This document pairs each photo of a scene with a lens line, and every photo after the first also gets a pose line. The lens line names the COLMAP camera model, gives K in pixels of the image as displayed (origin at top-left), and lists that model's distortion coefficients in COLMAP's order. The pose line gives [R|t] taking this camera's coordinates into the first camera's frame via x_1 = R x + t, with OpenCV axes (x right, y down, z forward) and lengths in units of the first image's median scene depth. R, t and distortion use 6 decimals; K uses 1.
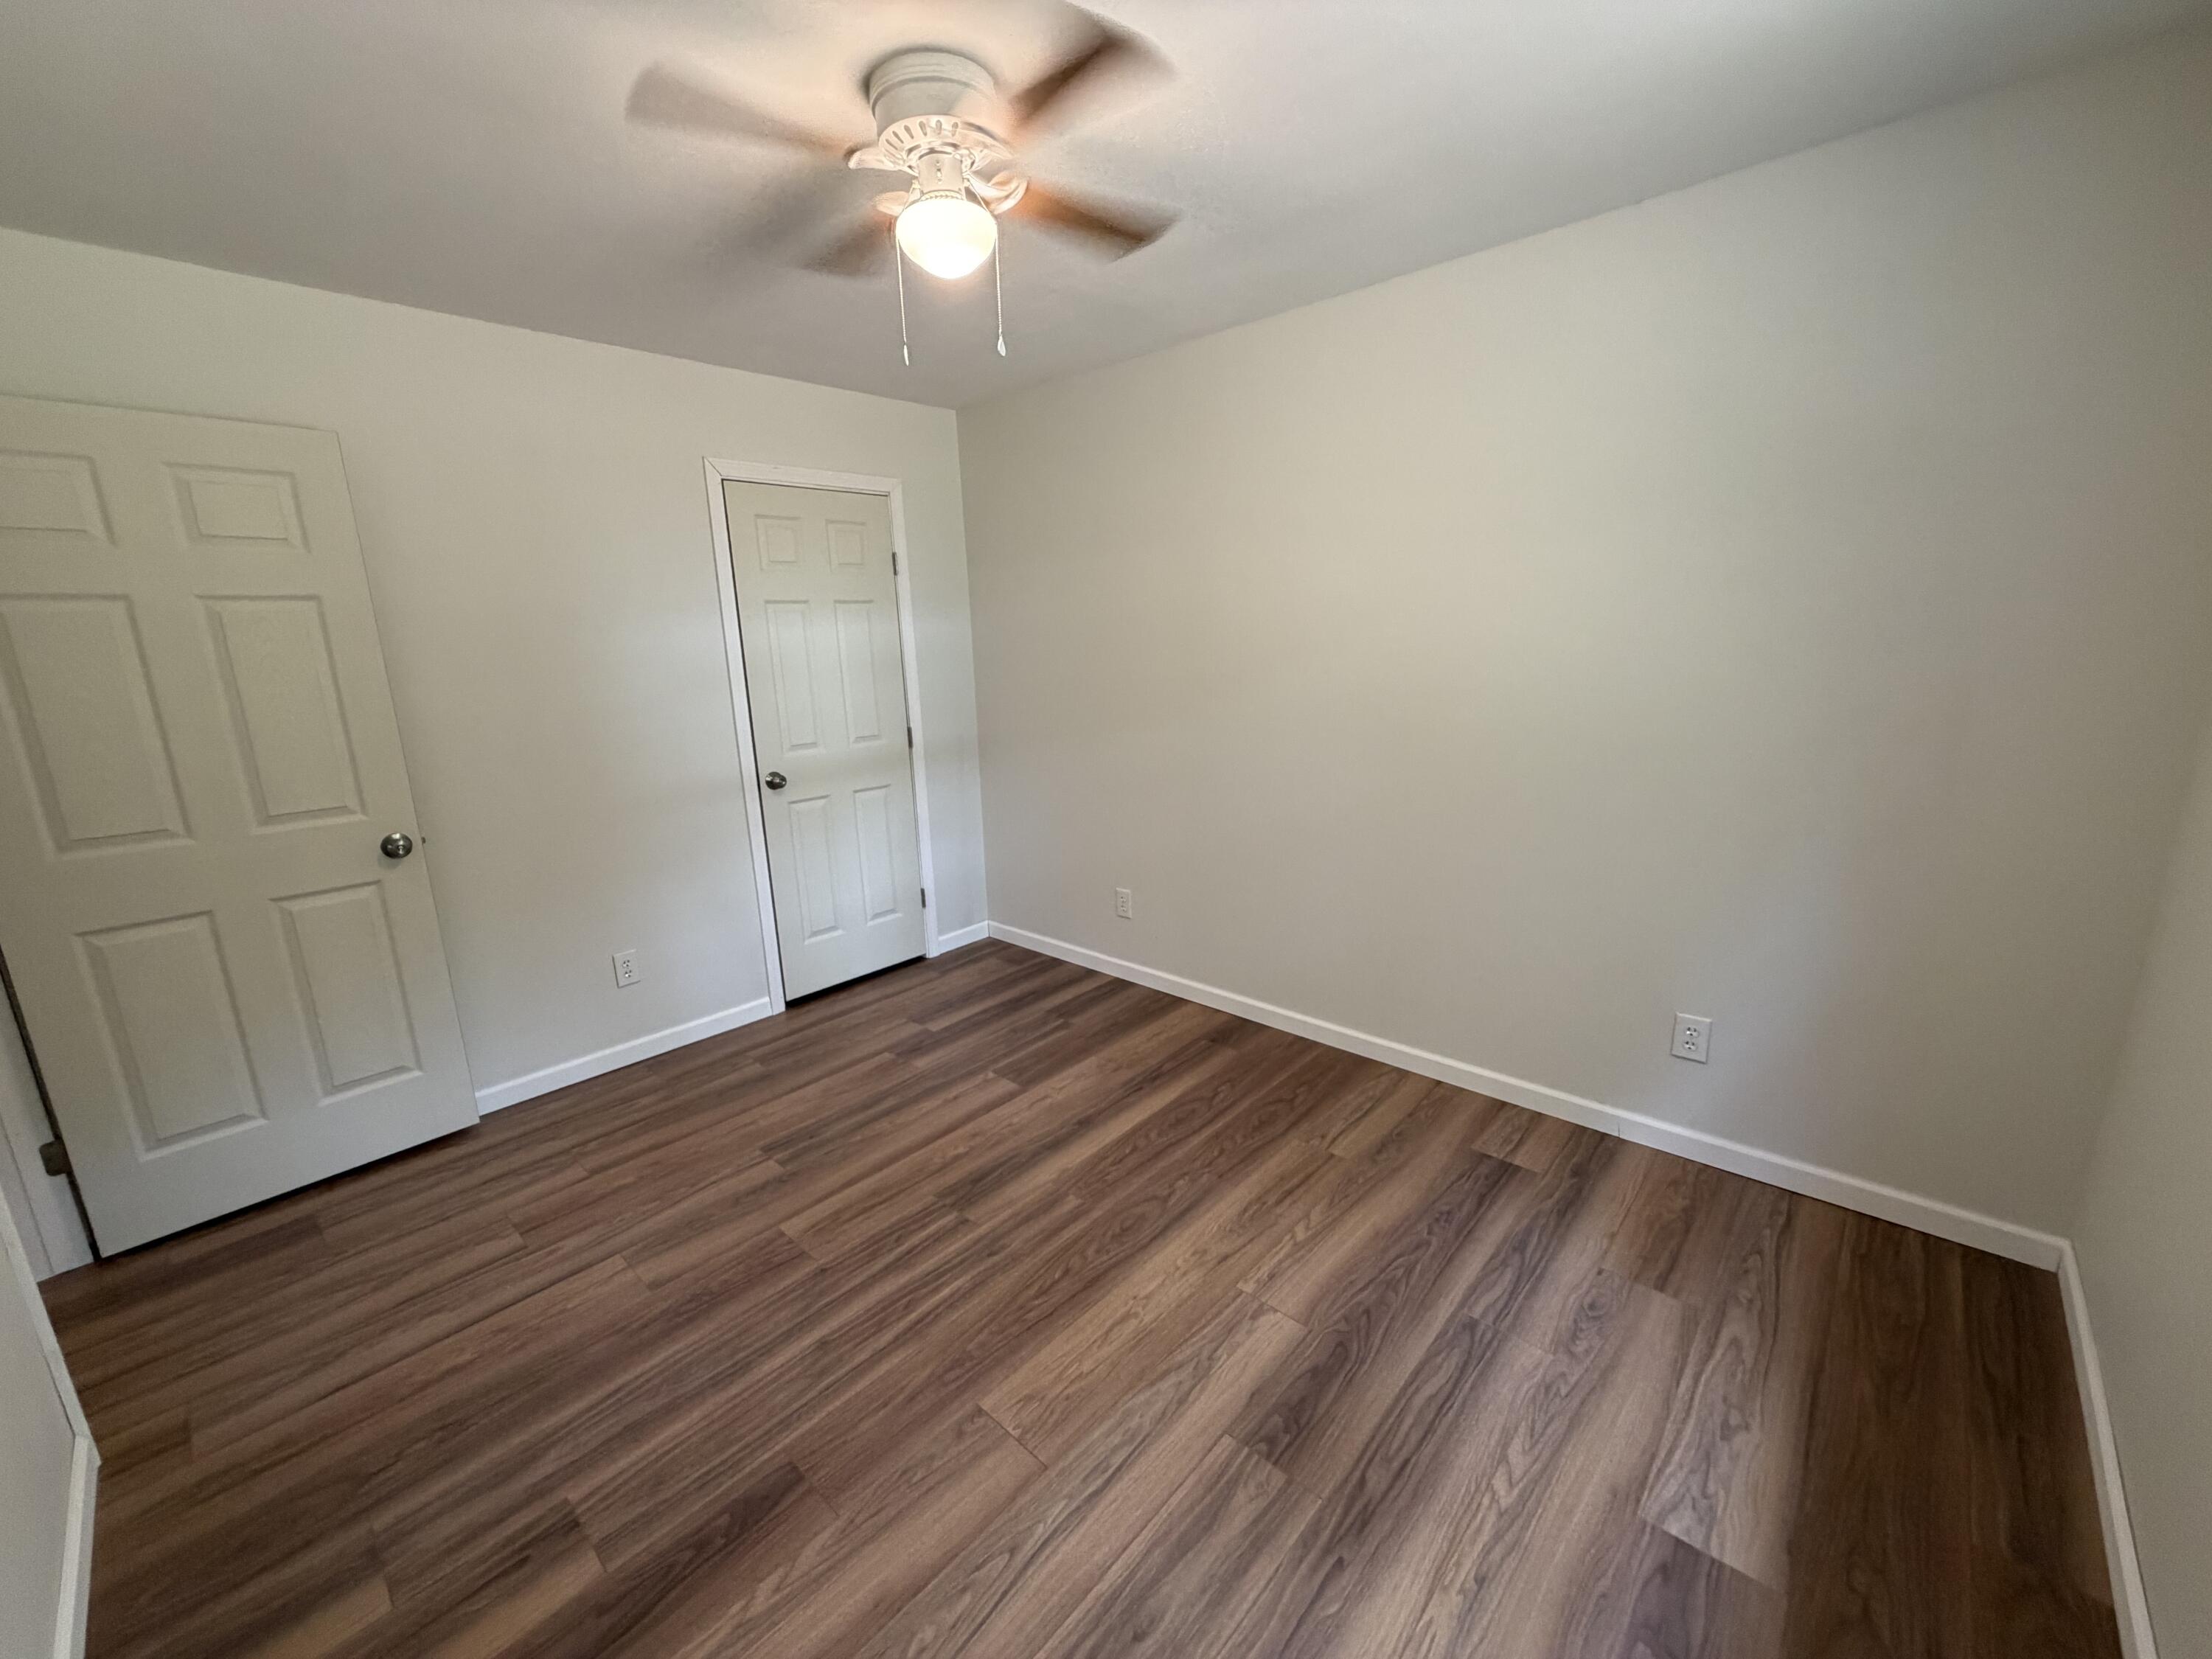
lens RADIAL K [[881.3, 0, 1102.9], [0, 881.3, 832.0], [0, 0, 1]] dist [-0.000887, -0.000162]
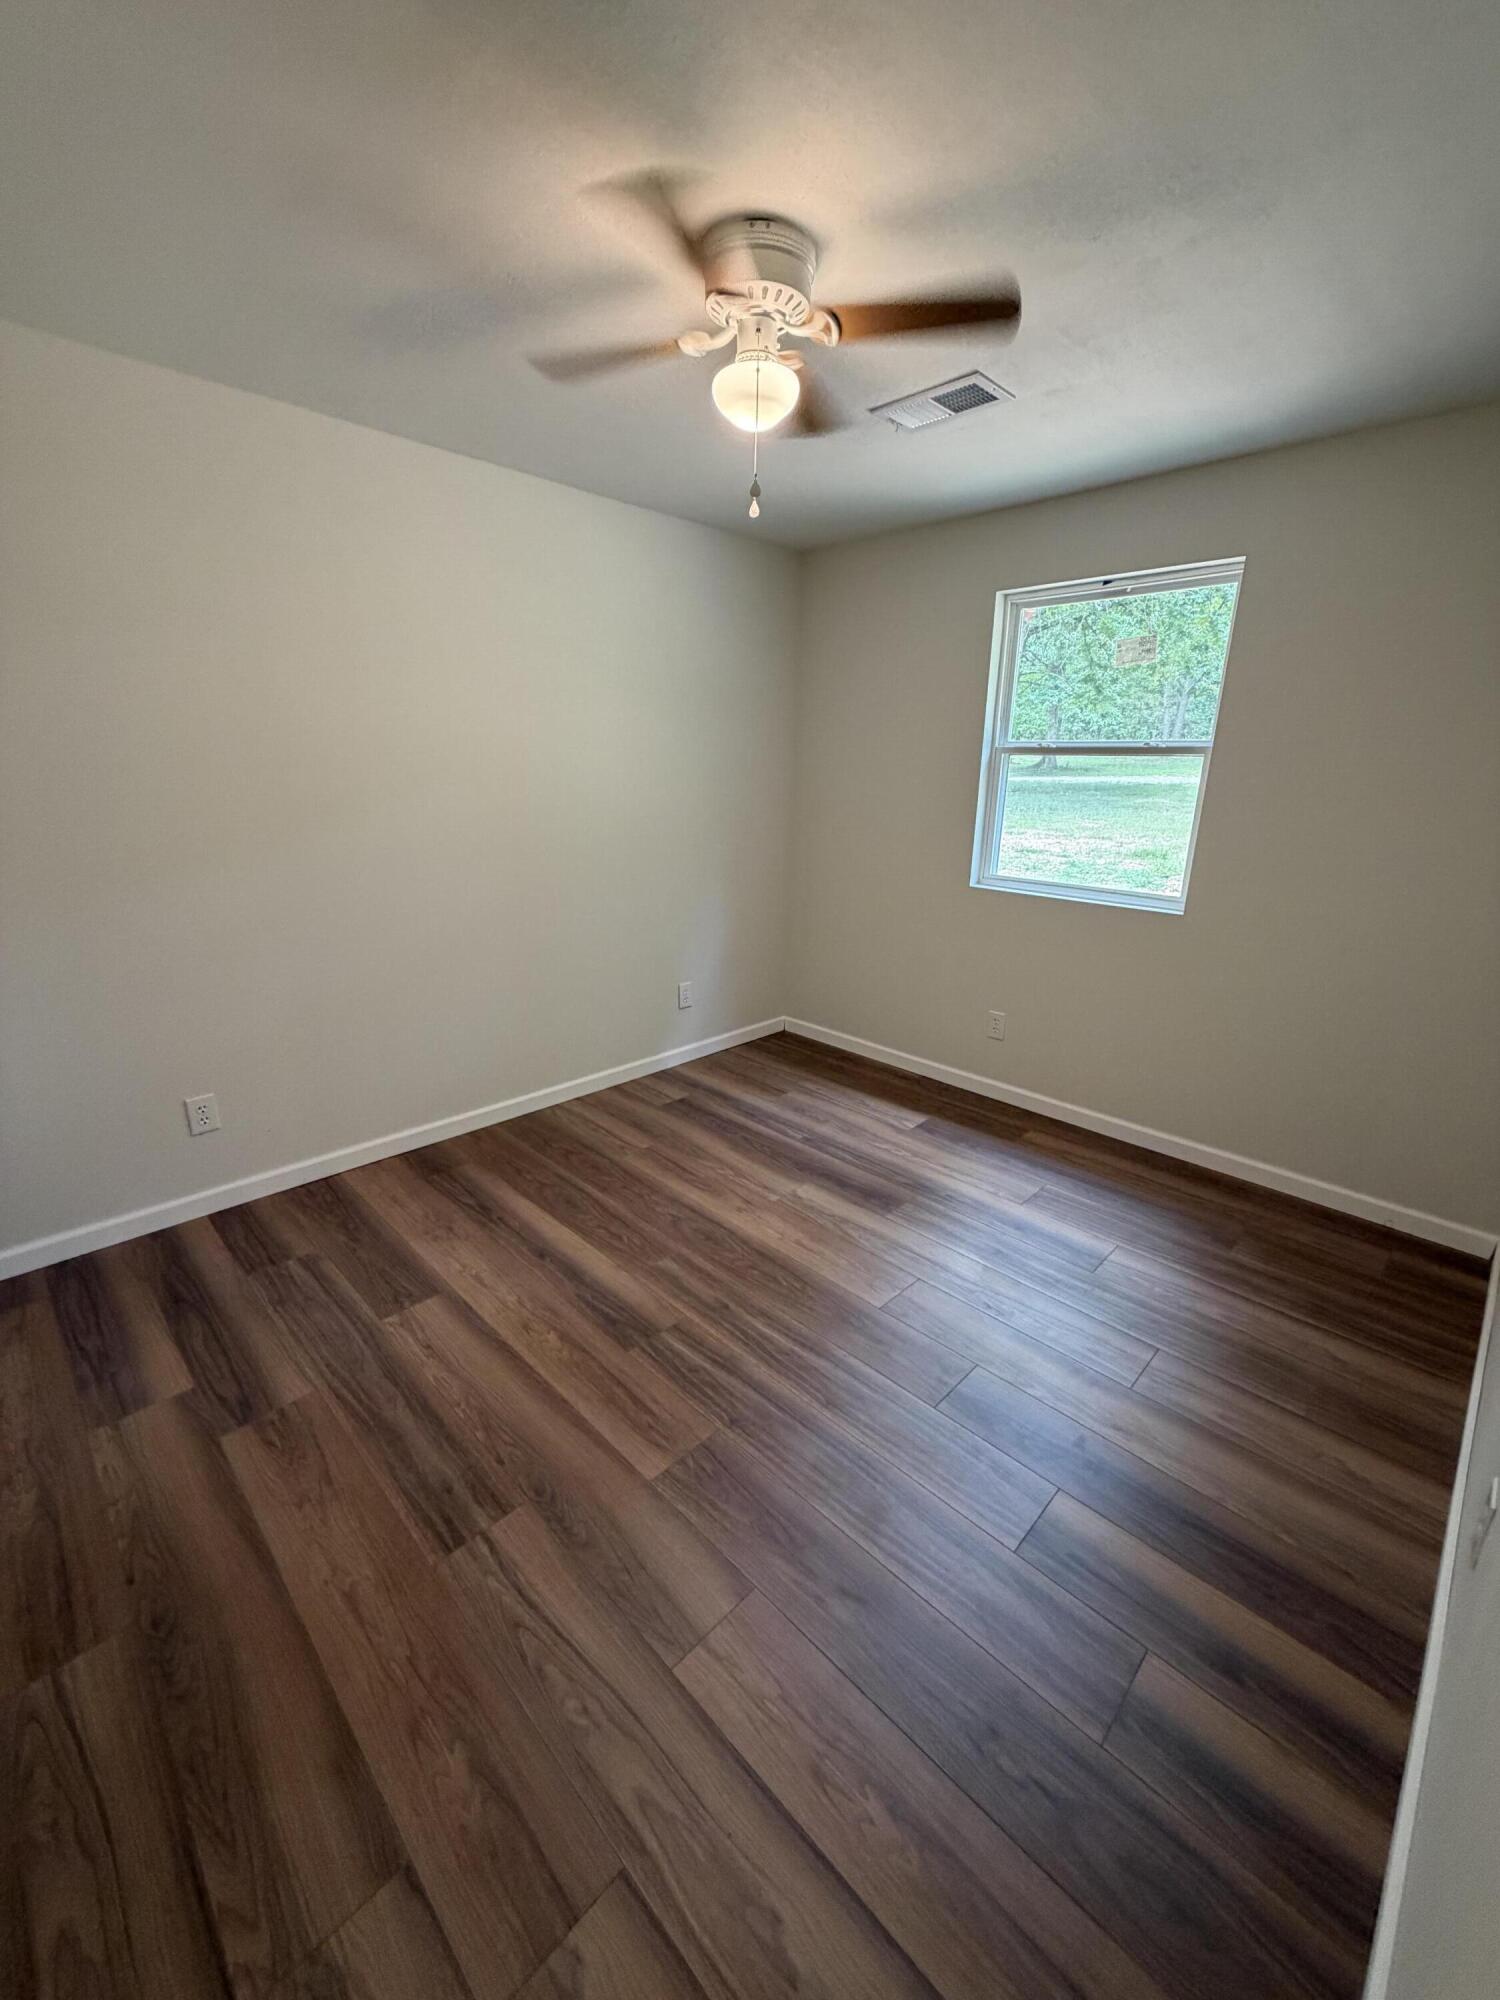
lens RADIAL K [[796.9, 0, 747.3], [0, 796.9, 1000.8], [0, 0, 1]] dist [-0.000887, -0.000162]
pose [[0.038196, -0.253641, 0.966544, -0.864471], [0.205133, 0.948640, 0.240836, -0.116836], [-0.977989, 0.189071, 0.088264, 0.686933]]
